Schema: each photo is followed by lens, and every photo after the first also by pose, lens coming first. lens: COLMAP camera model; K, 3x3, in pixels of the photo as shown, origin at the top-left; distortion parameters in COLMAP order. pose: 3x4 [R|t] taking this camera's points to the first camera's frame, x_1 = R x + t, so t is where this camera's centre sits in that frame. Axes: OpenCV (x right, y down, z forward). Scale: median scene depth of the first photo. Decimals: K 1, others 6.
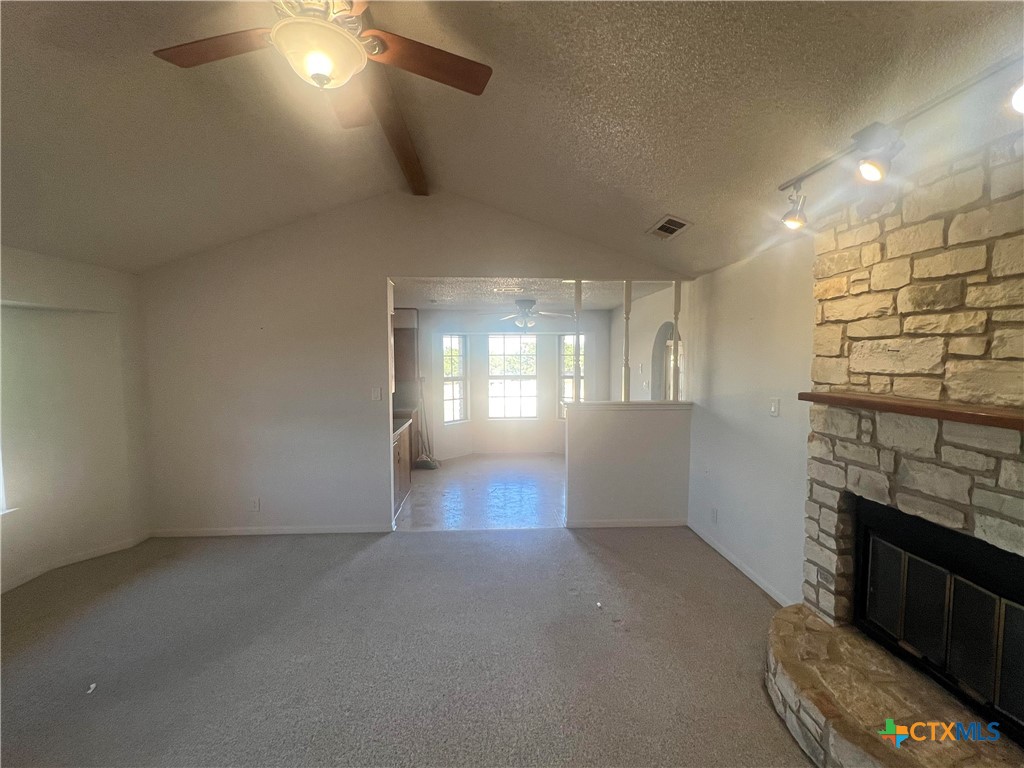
lens RADIAL K [[464.5, 0, 511.8], [0, 464.5, 386.2], [0, 0, 1]] dist [-0.003699, -0.000018]
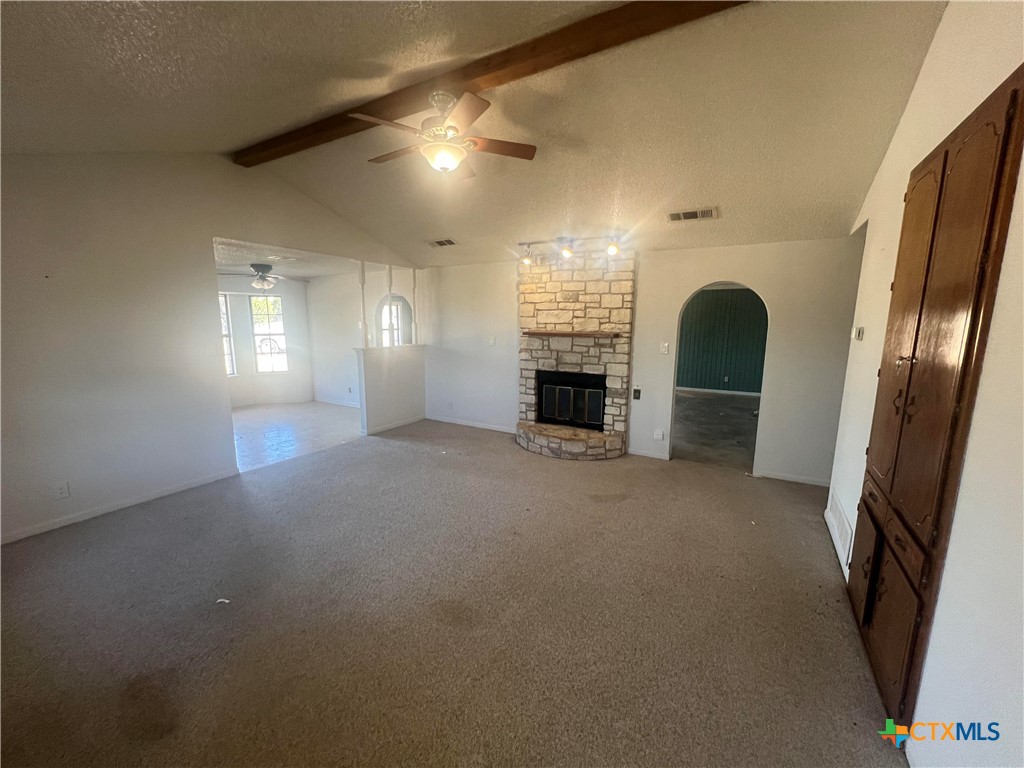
lens RADIAL K [[408.9, 0, 510.4], [0, 408.9, 384.8], [0, 0, 1]] dist [0.000764, -0.000043]
pose [[0.557476, -0.128847, 0.820134, -1.357278], [0.047151, 0.991202, 0.123672, 0.023230], [-0.828853, -0.030274, 0.558646, -0.160889]]
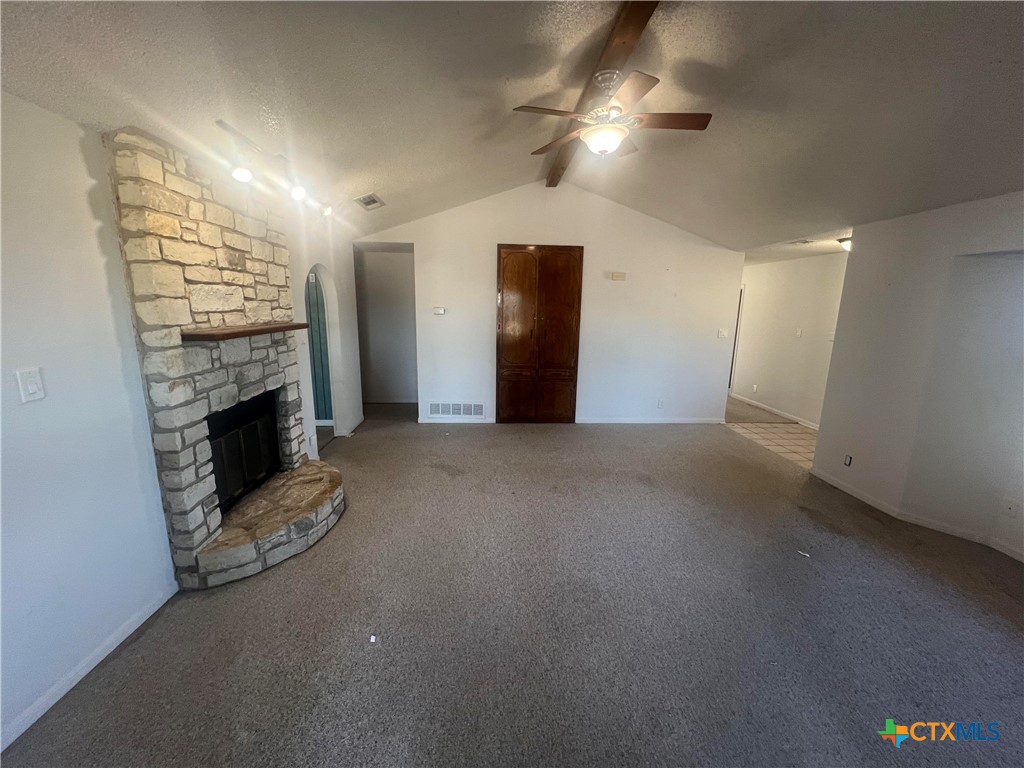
lens RADIAL K [[408.9, 0, 512.7], [0, 408.9, 384.4], [0, 0, 1]] dist [0.000764, -0.000043]
pose [[-0.999906, -0.013025, -0.004276, -0.040744], [-0.013686, 0.966310, 0.257016, -0.136317], [0.000784, 0.257051, -0.966398, 2.163840]]
